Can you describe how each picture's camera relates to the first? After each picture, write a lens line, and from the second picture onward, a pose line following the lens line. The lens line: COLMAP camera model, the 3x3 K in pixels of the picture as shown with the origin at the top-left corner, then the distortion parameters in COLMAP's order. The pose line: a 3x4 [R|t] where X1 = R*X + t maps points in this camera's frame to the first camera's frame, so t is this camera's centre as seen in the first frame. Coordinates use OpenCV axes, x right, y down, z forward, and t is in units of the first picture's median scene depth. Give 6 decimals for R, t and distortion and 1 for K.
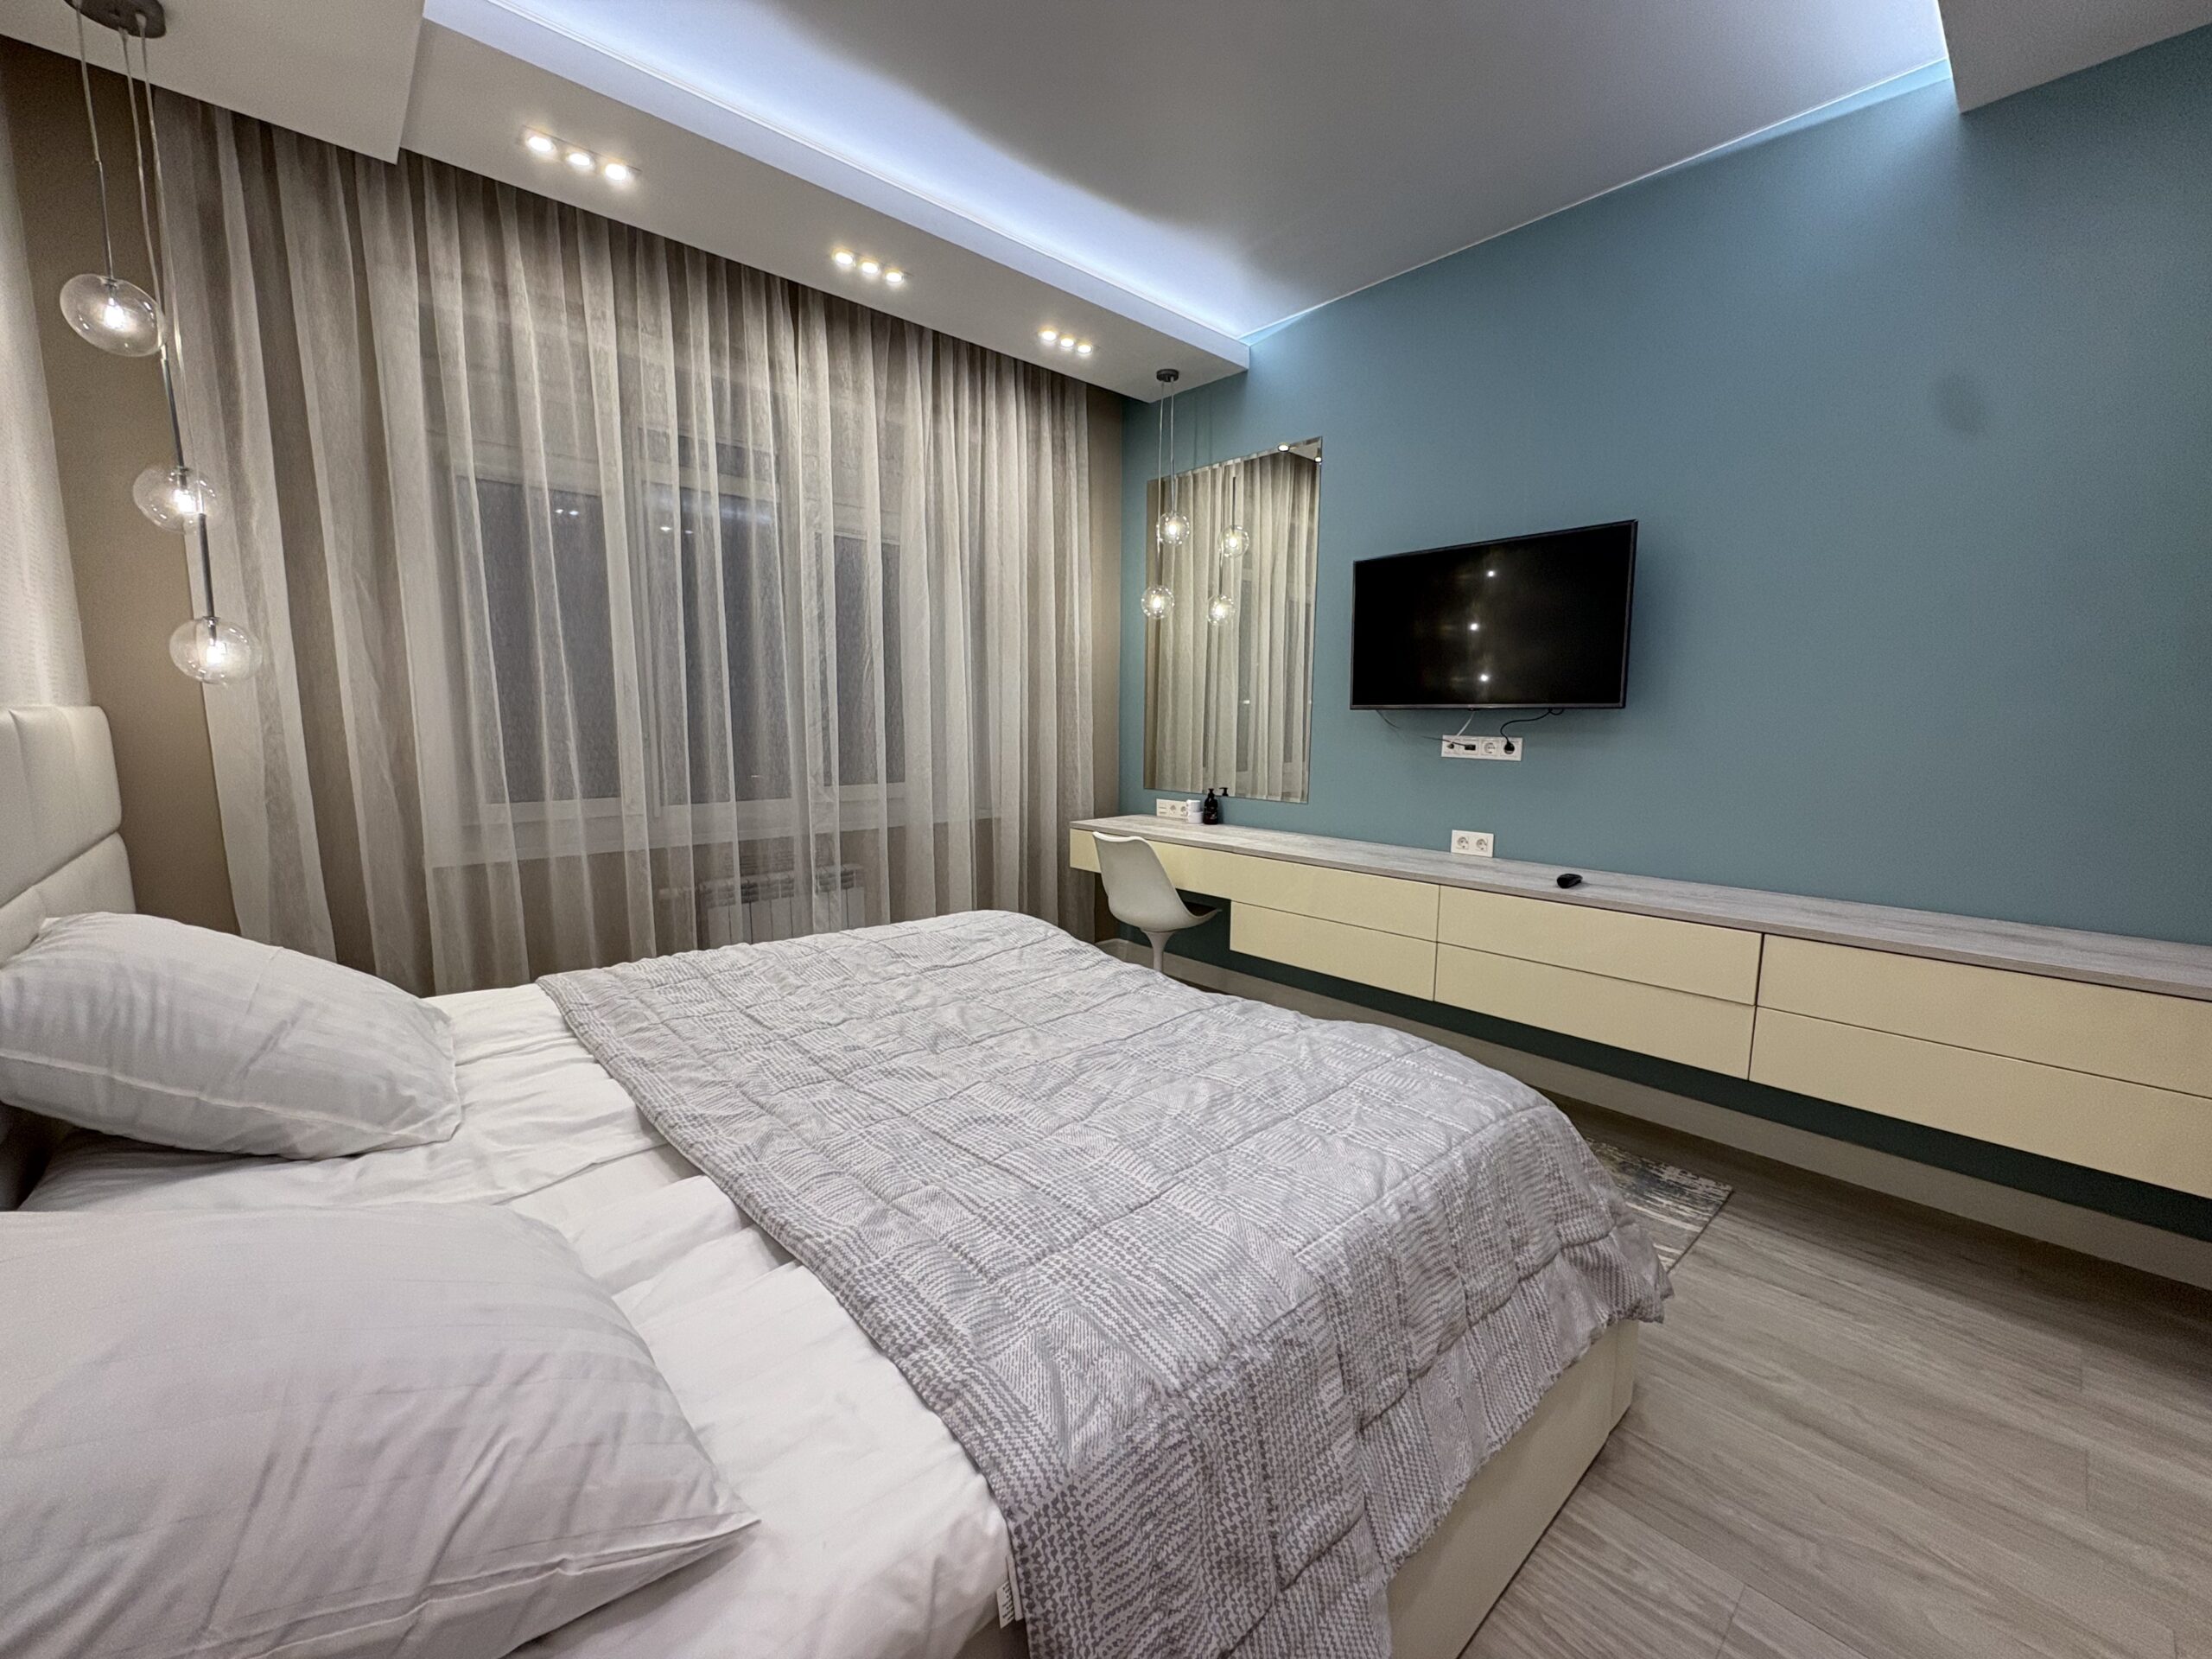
lens RADIAL K [[882.8, 0, 1109.0], [0, 882.8, 831.6], [0, 0, 1]] dist [0.000245, 0.000478]
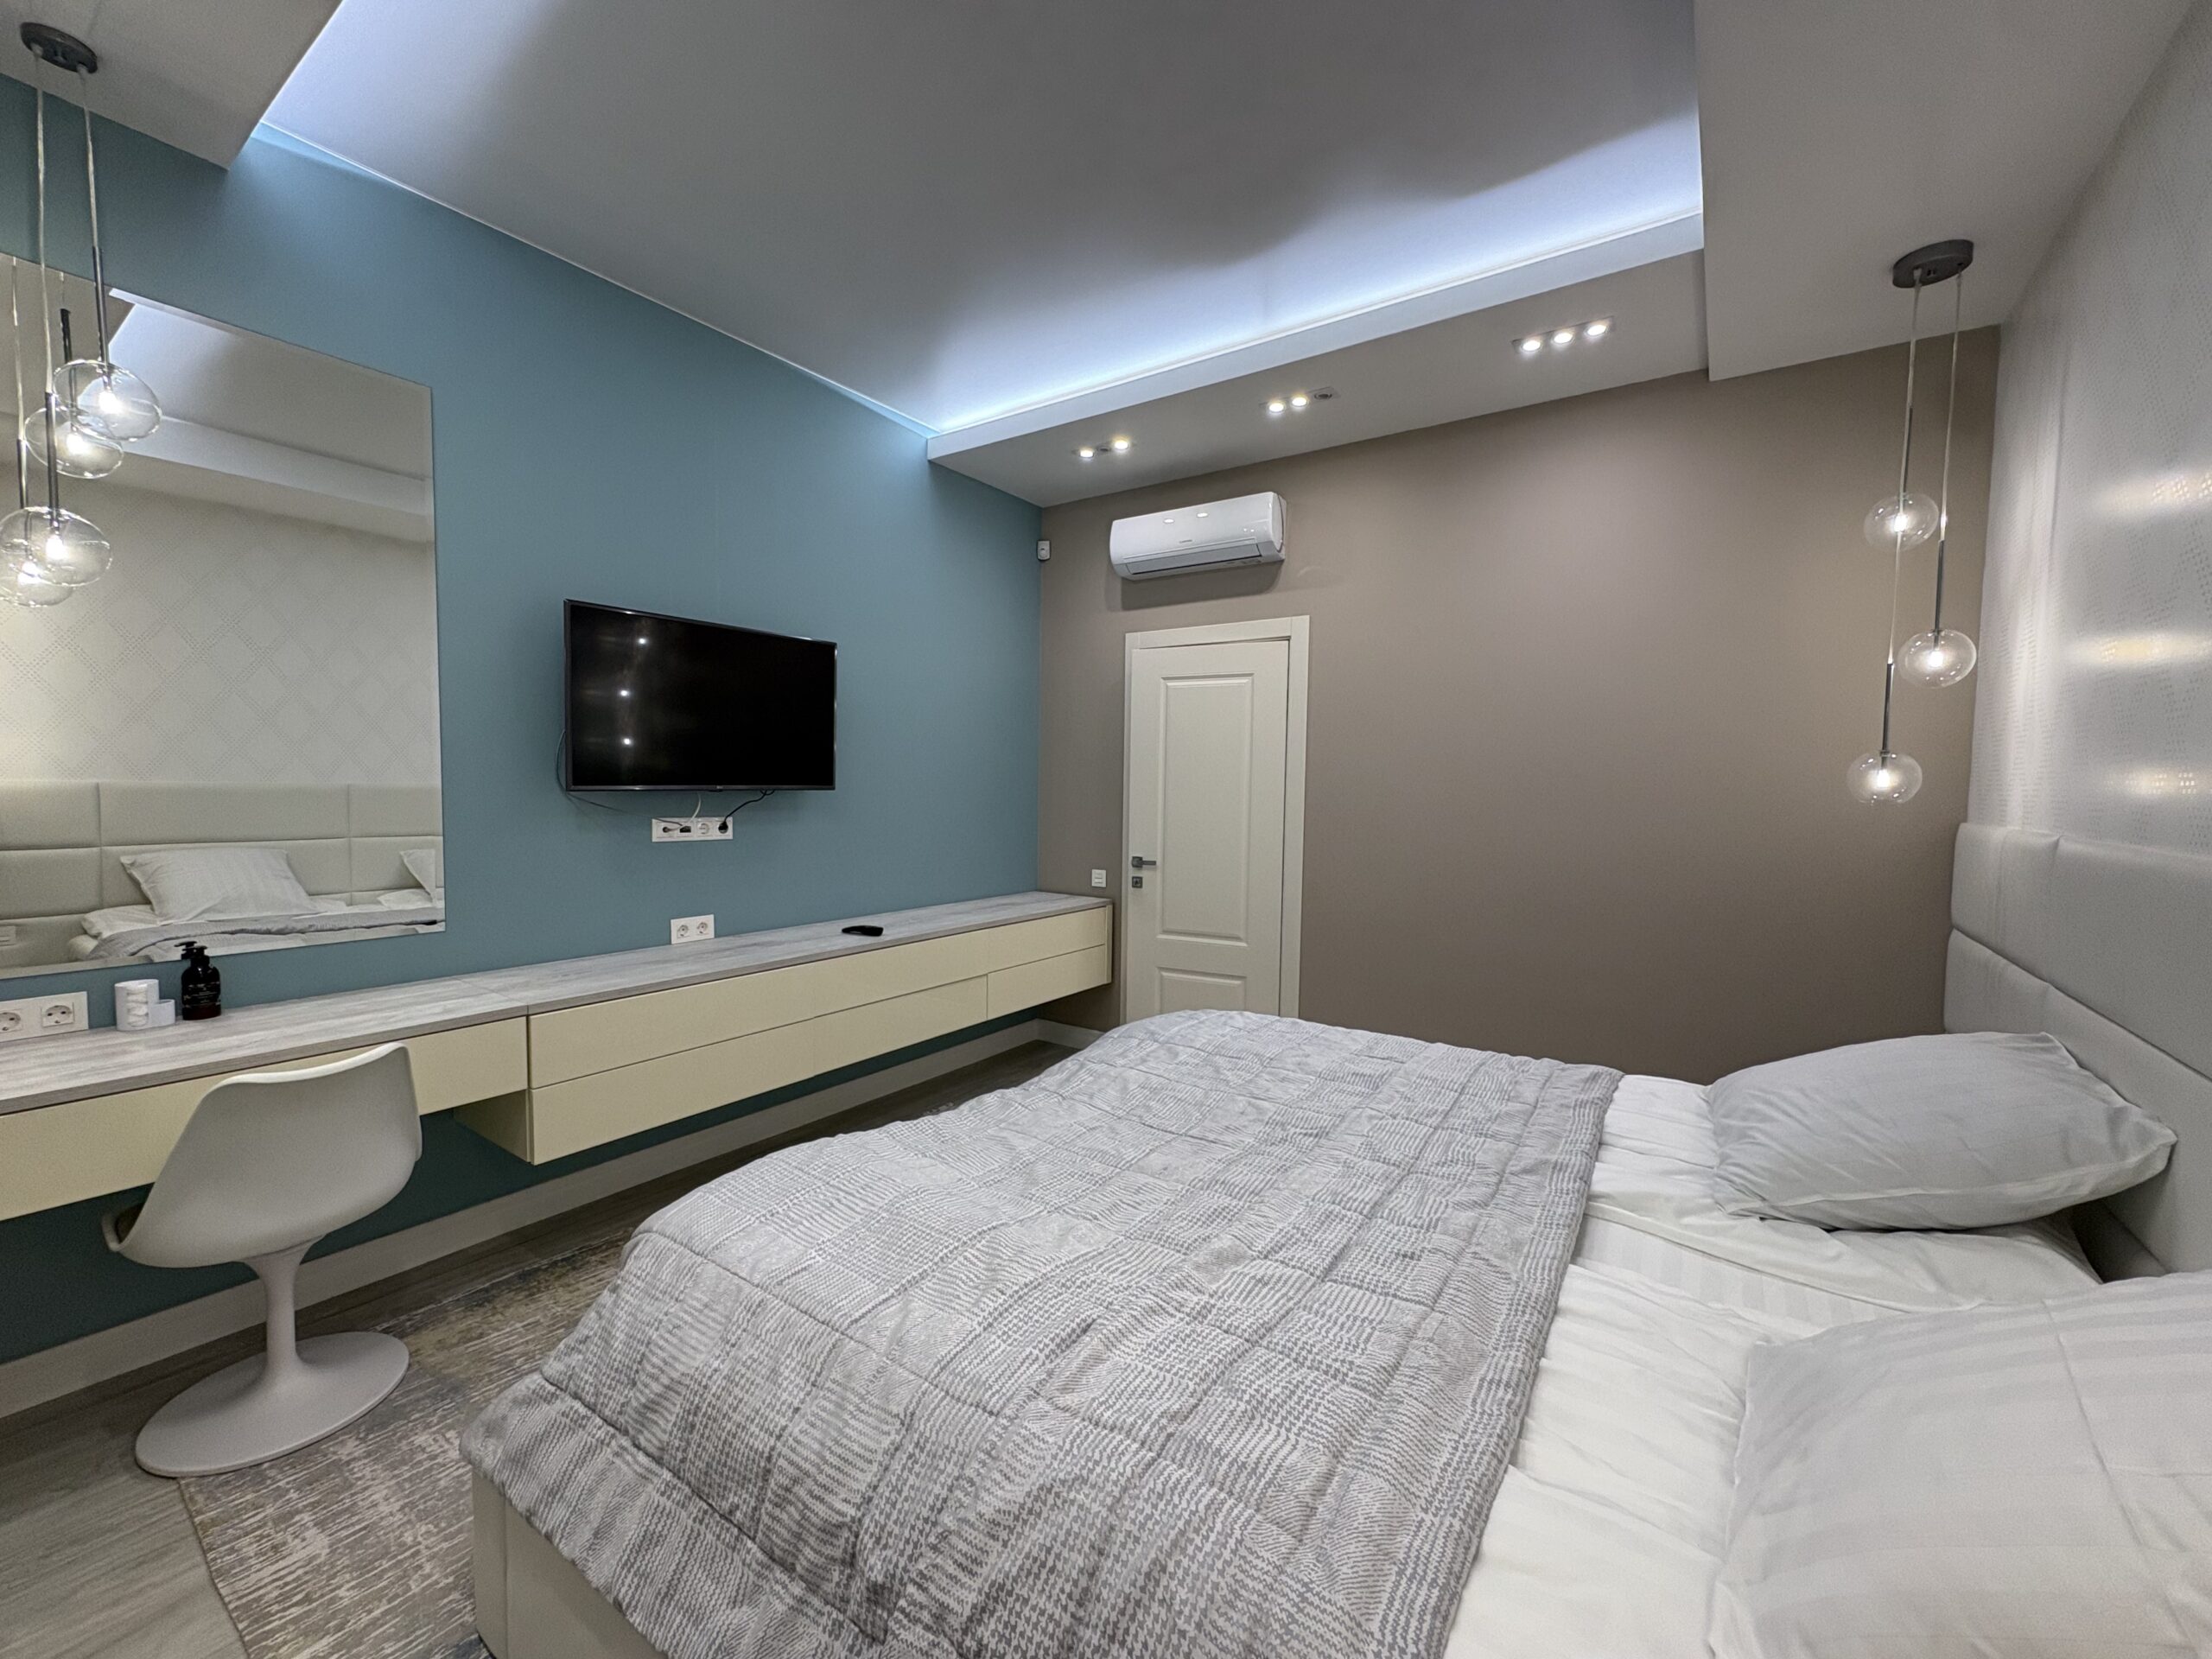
lens RADIAL K [[882.8, 0, 1109.0], [0, 882.8, 831.6], [0, 0, 1]] dist [0.000245, 0.000478]
pose [[-0.221741, -0.065876, 0.972878, -0.821256], [0.110739, 0.989559, 0.092246, -0.174269], [-0.968797, 0.128190, -0.212130, 1.018804]]
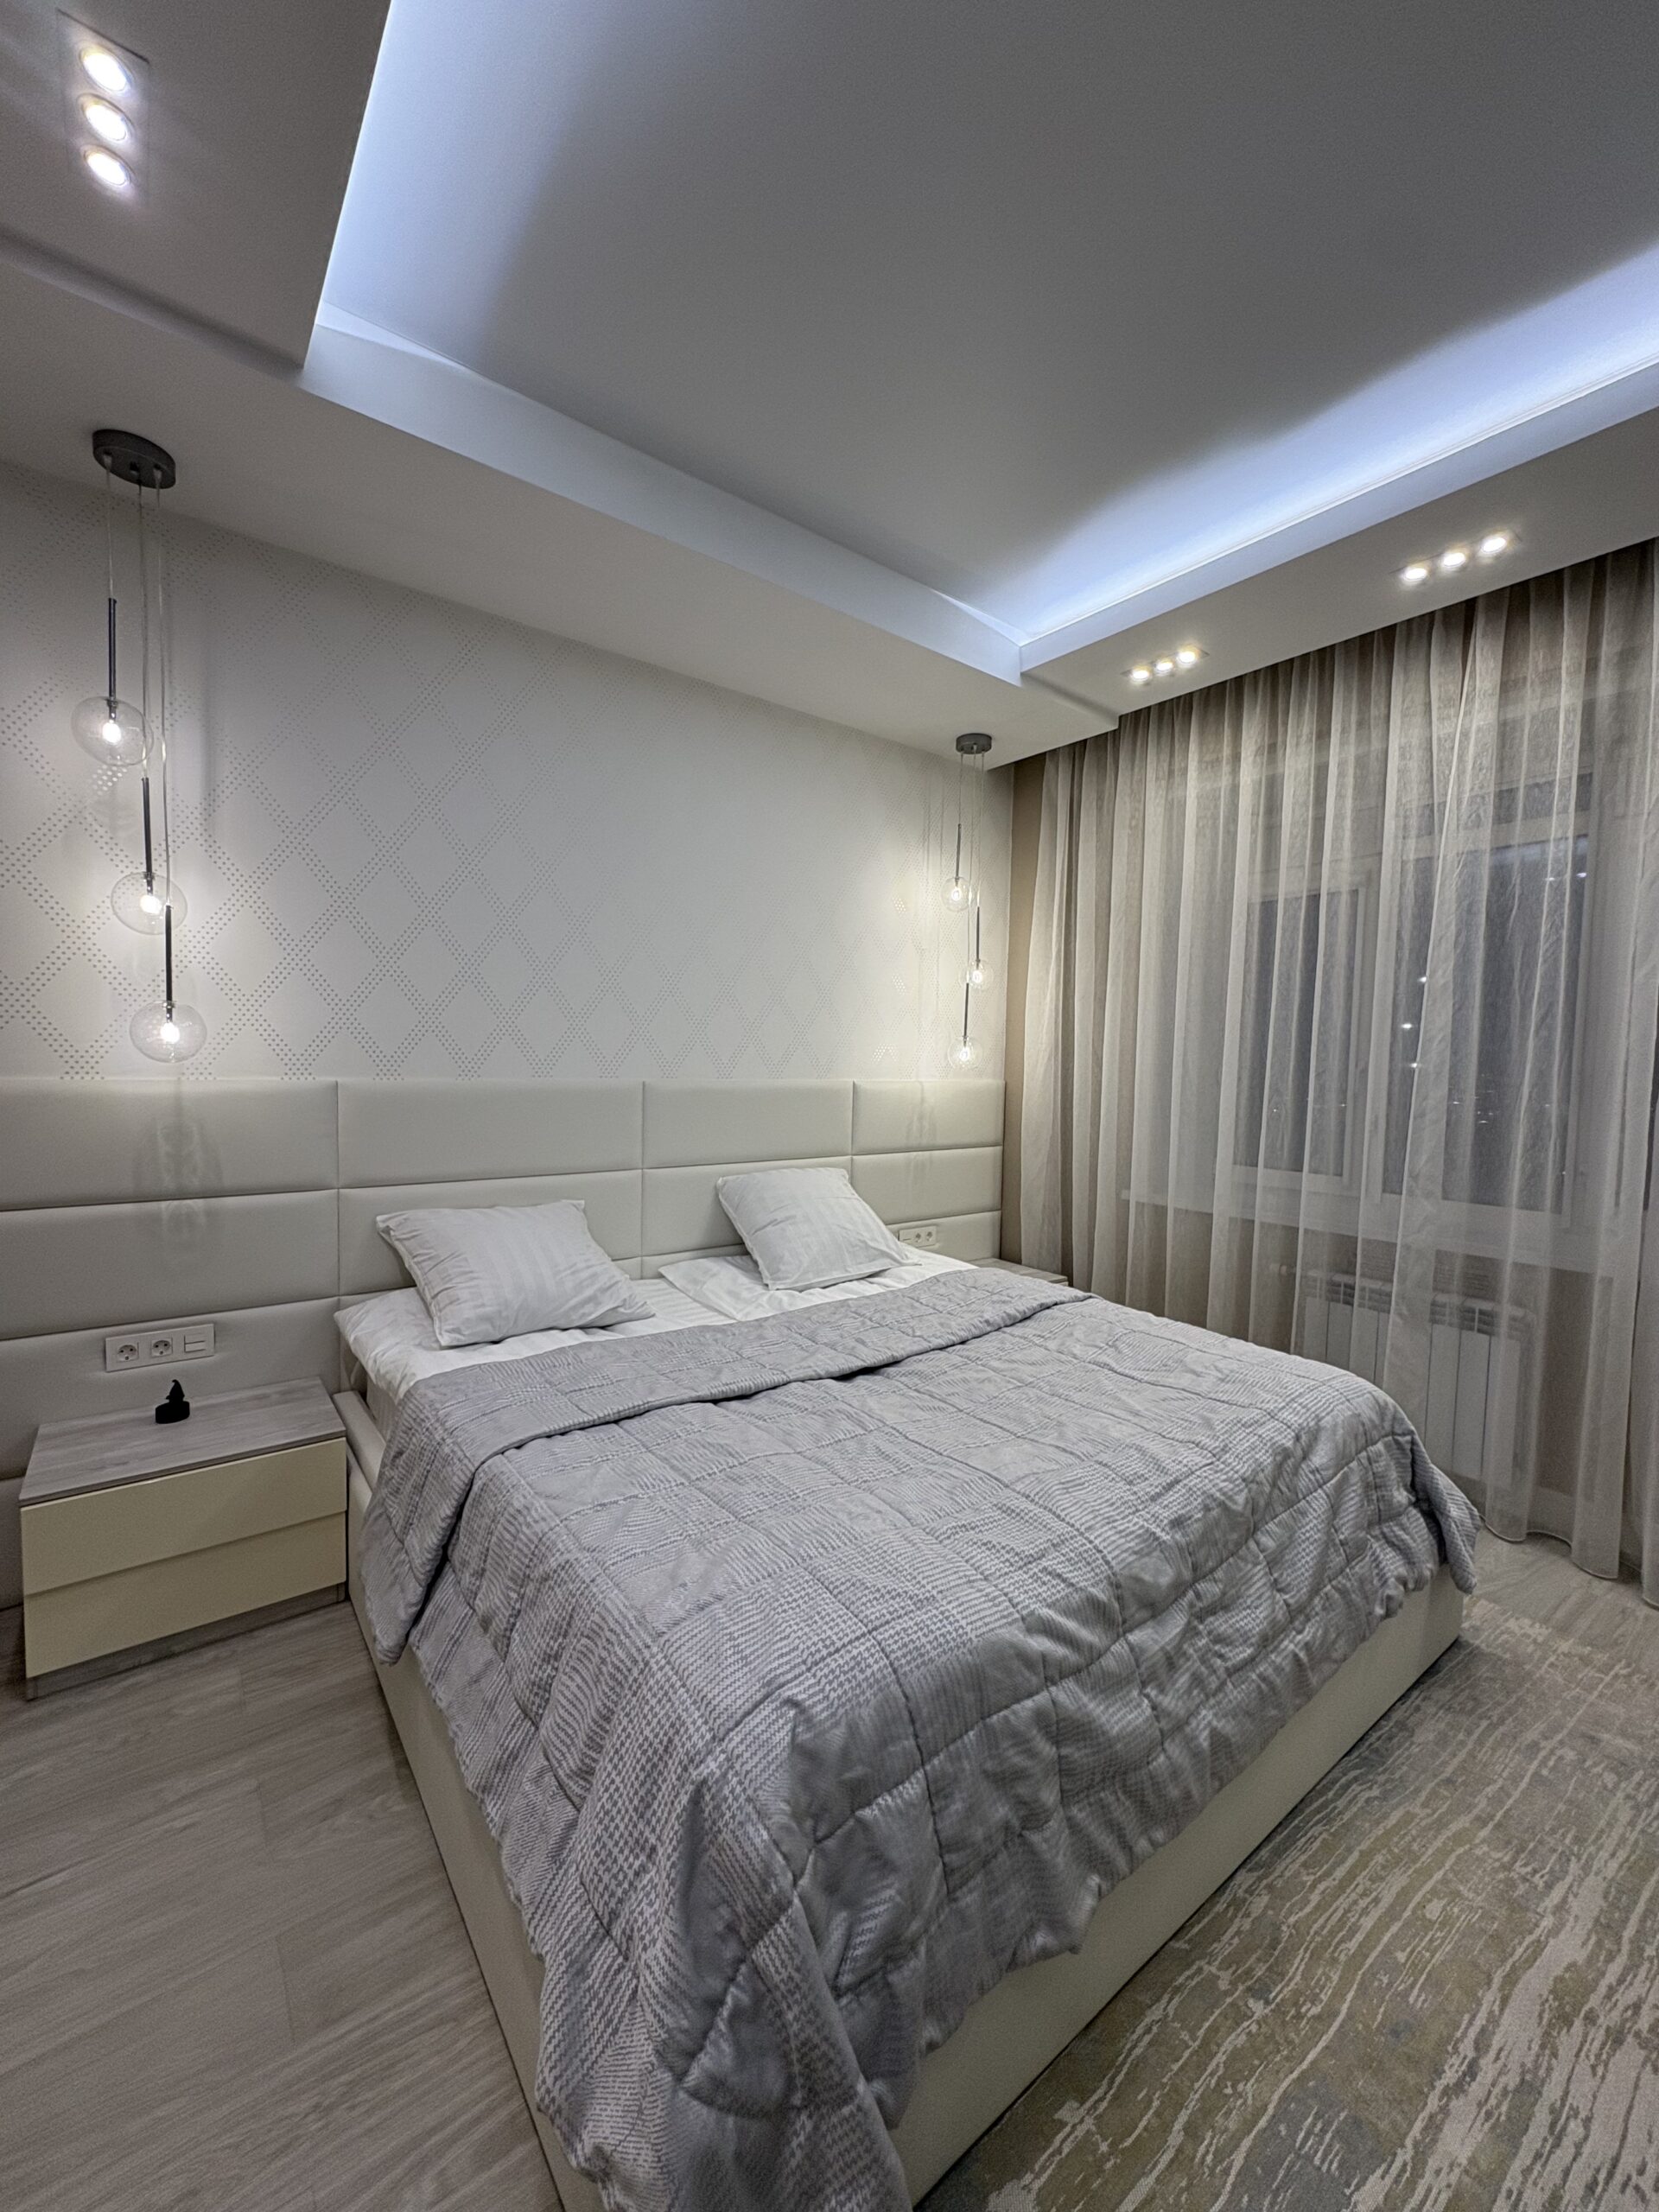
lens RADIAL K [[882.8, 0, 826.8], [0, 882.8, 1108.7], [0, 0, 1]] dist [0.000245, 0.000478]
pose [[-0.081260, 0.048967, -0.995489, 0.745226], [-0.154431, 0.986112, 0.061112, -0.128679], [0.984656, 0.158701, -0.072570, 0.709791]]
